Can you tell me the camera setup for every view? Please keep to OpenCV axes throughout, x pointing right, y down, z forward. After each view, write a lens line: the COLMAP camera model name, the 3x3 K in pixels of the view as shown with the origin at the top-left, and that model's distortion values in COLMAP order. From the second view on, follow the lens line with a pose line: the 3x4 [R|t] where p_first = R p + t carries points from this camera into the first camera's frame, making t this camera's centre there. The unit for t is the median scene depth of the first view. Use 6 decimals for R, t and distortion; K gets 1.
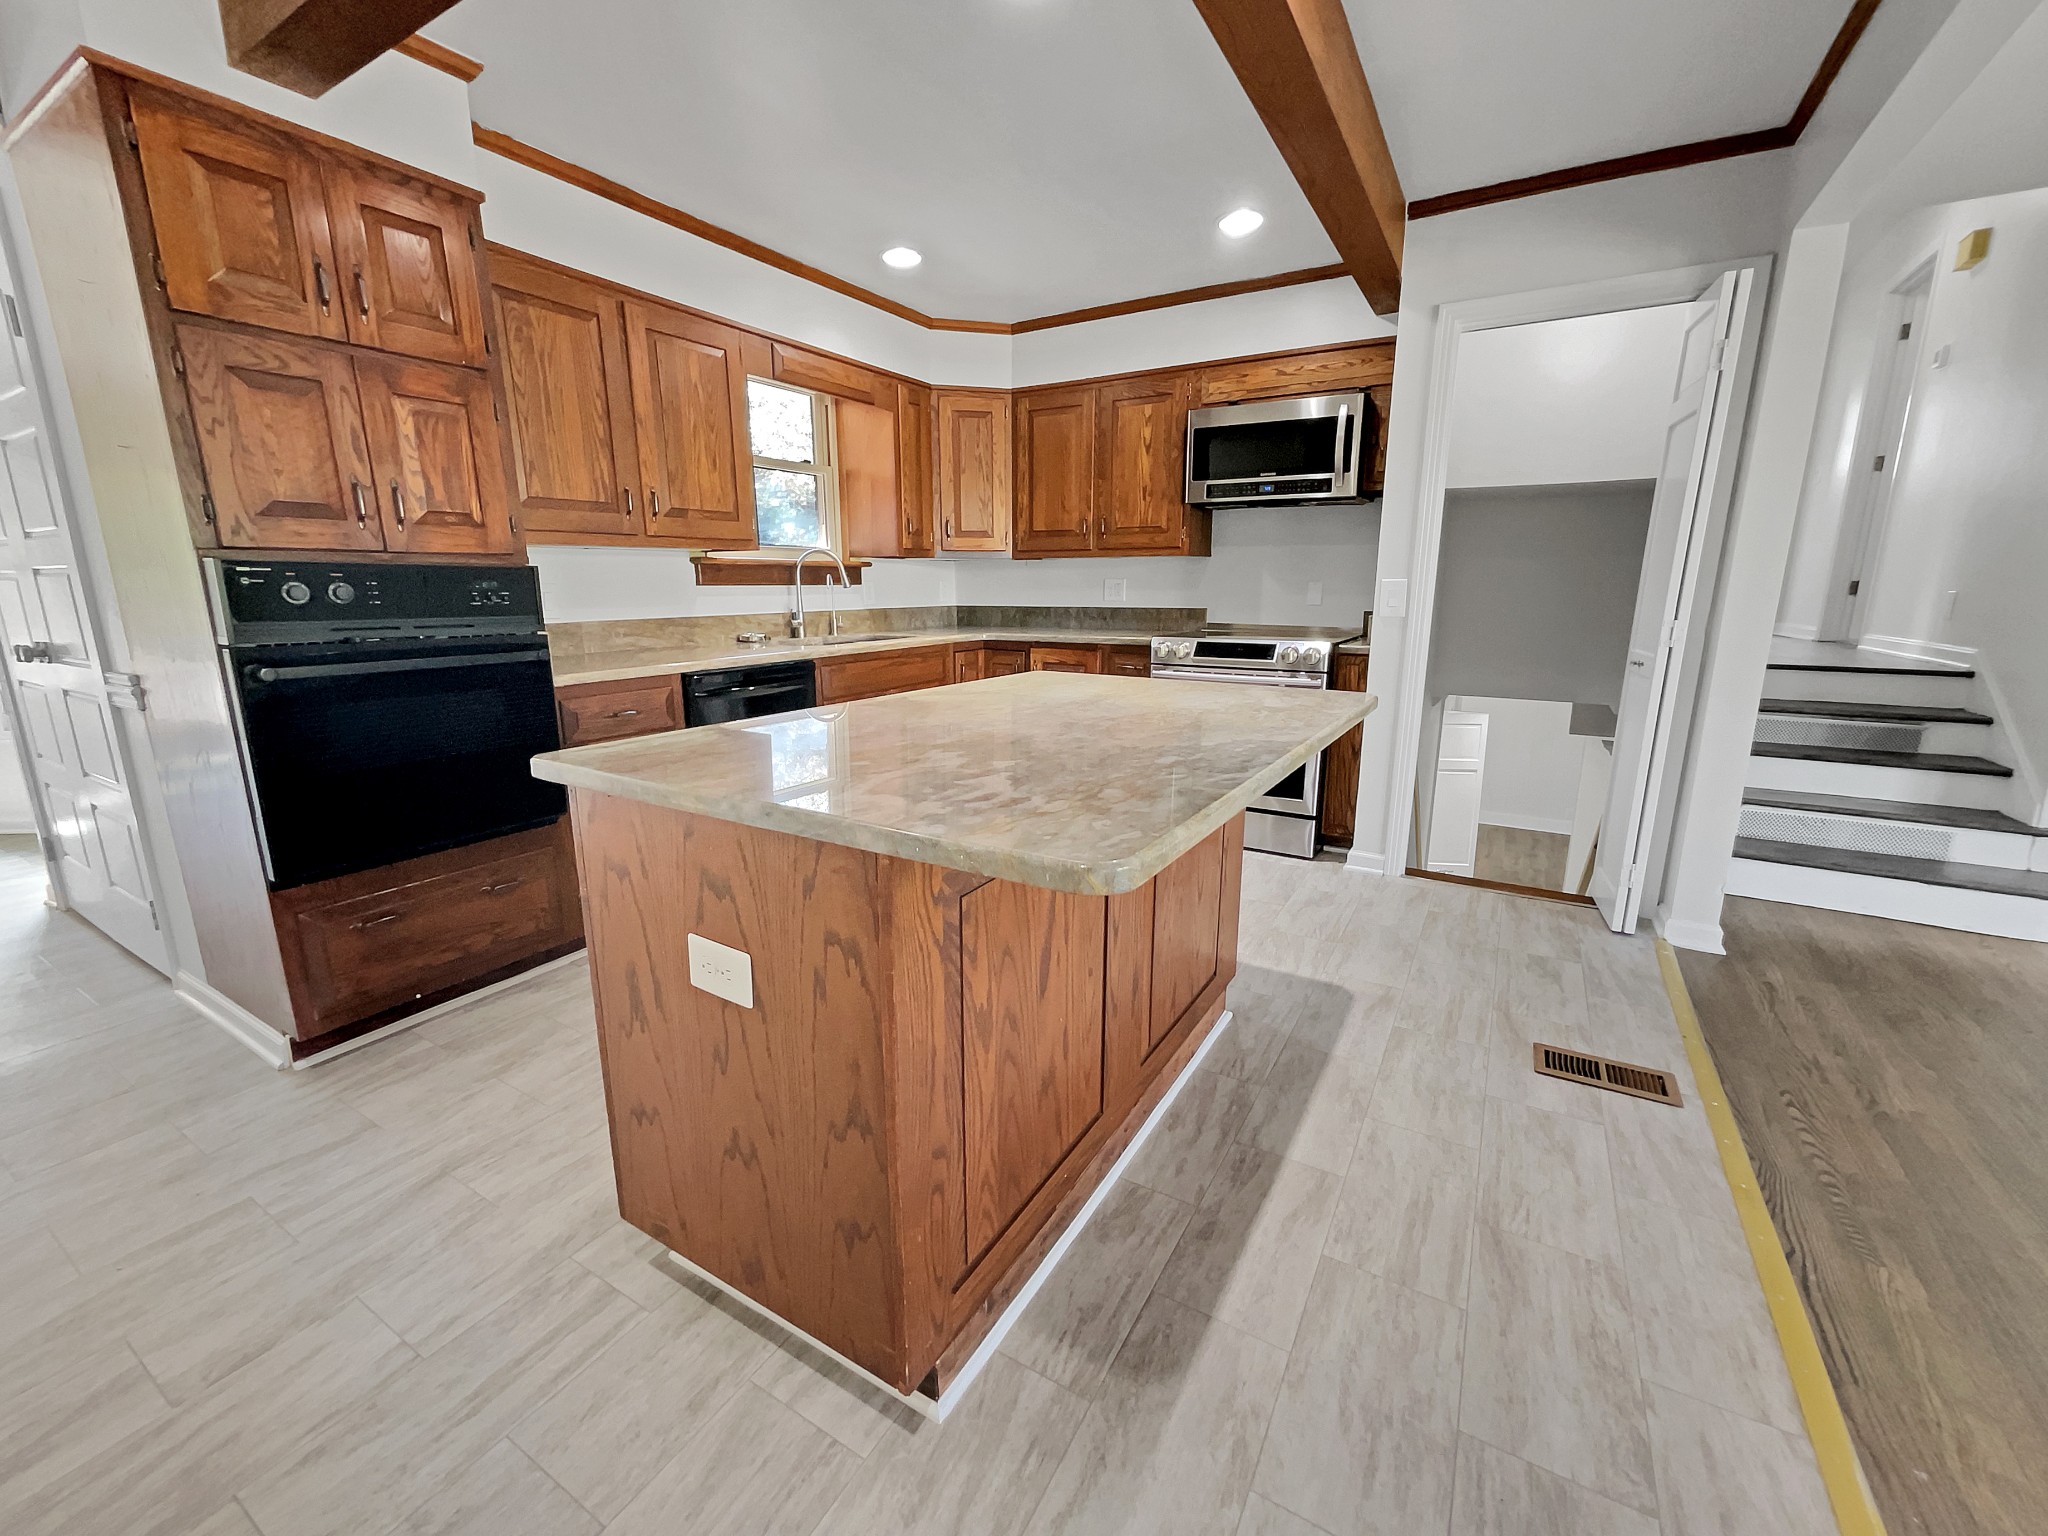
lens RADIAL K [[838.4, 0, 1024.0], [0, 838.4, 768.0], [0, 0, 1]] dist [-0.001508, -0.000634]
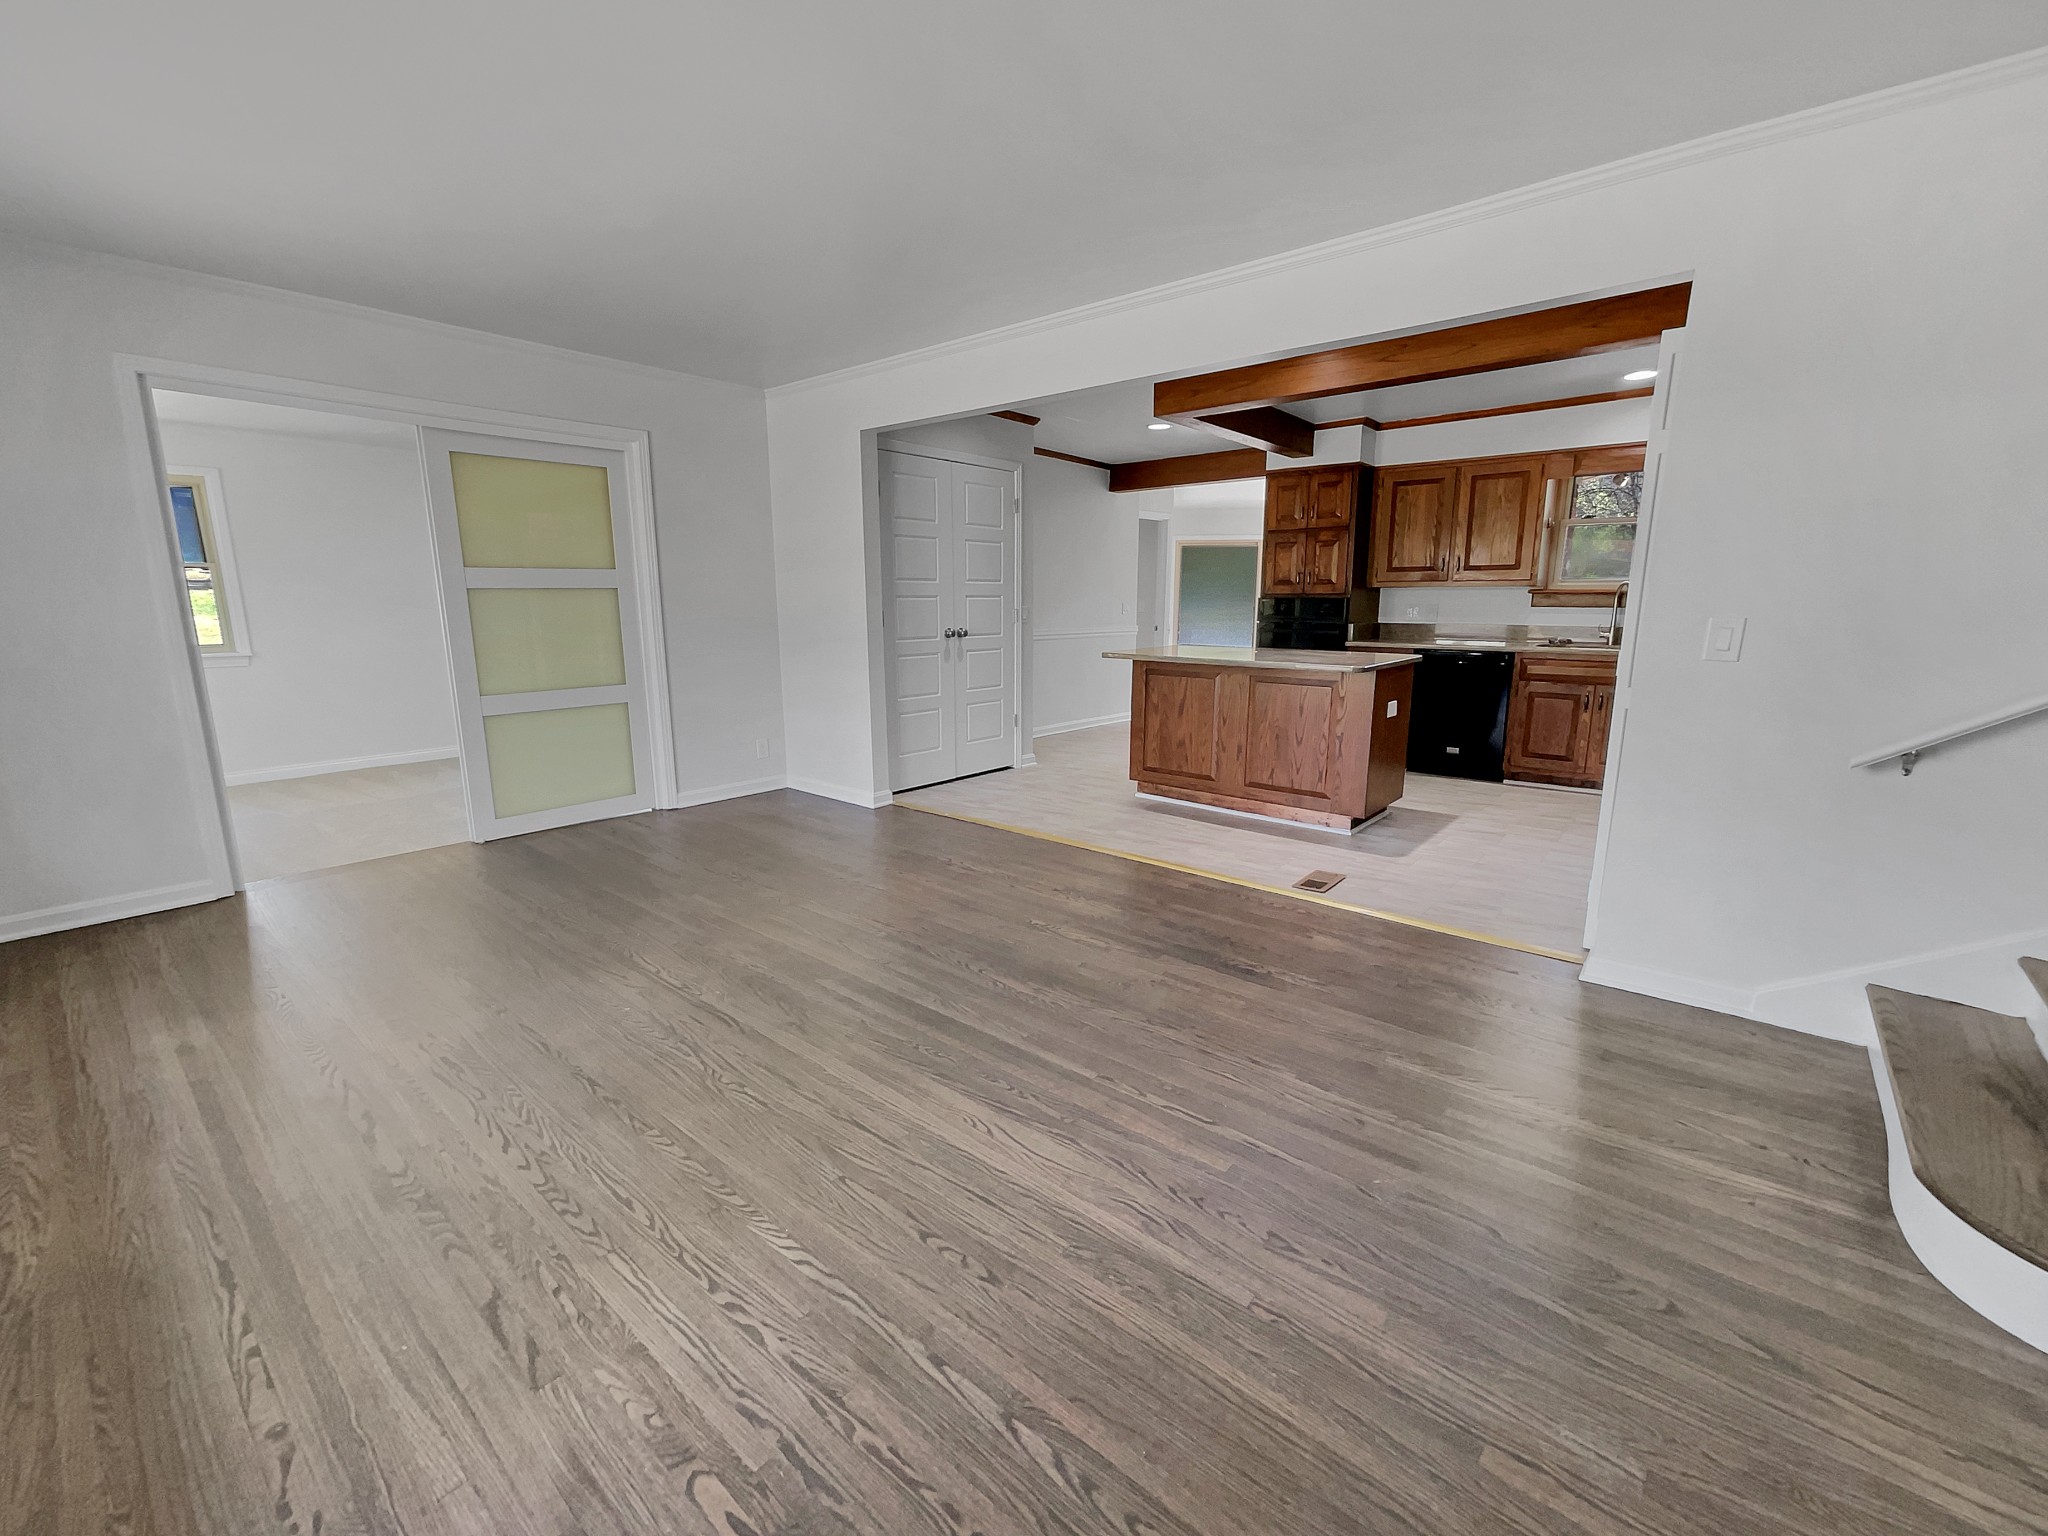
lens RADIAL K [[838.4, 0, 1024.0], [0, 838.4, 768.0], [0, 0, 1]] dist [-0.001508, -0.000634]
pose [[-0.158550, 0.202978, -0.966262, 1.256248], [-0.211283, 0.948997, 0.234020, -0.081263], [0.964480, 0.241258, -0.107577, 0.256061]]
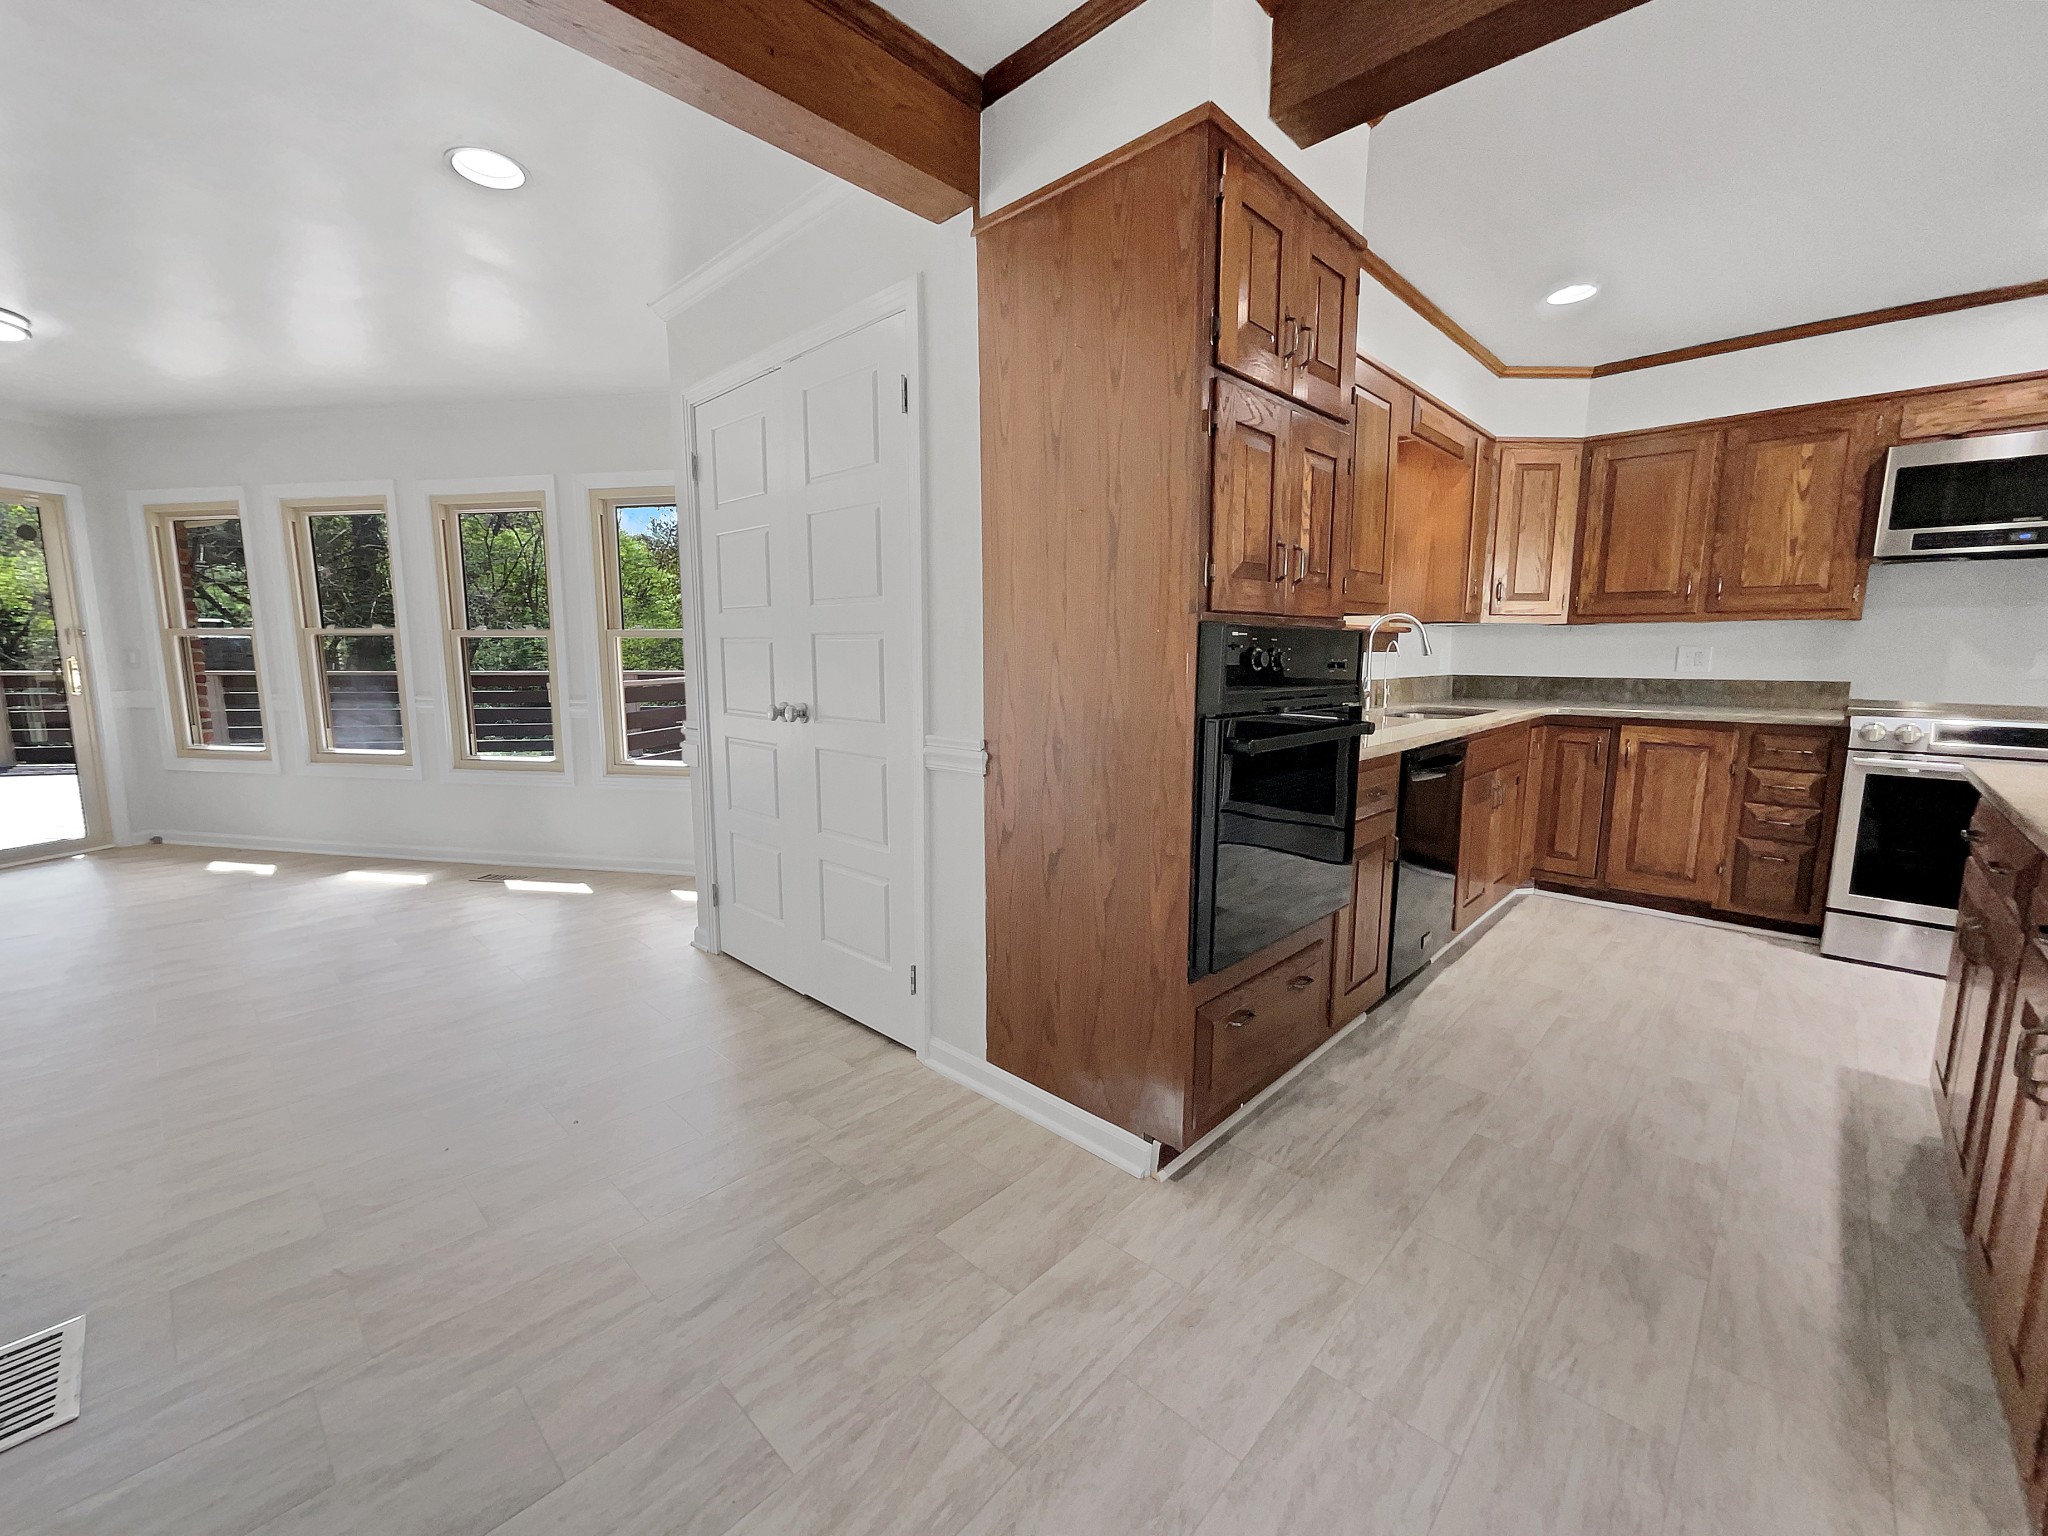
lens RADIAL K [[838.4, 0, 1024.0], [0, 838.4, 768.0], [0, 0, 1]] dist [-0.001508, -0.000634]
pose [[0.974630, 0.033329, -0.221329, -0.425456], [-0.050402, 0.996134, -0.071943, -0.005387], [0.218076, 0.081273, 0.972542, 0.027500]]
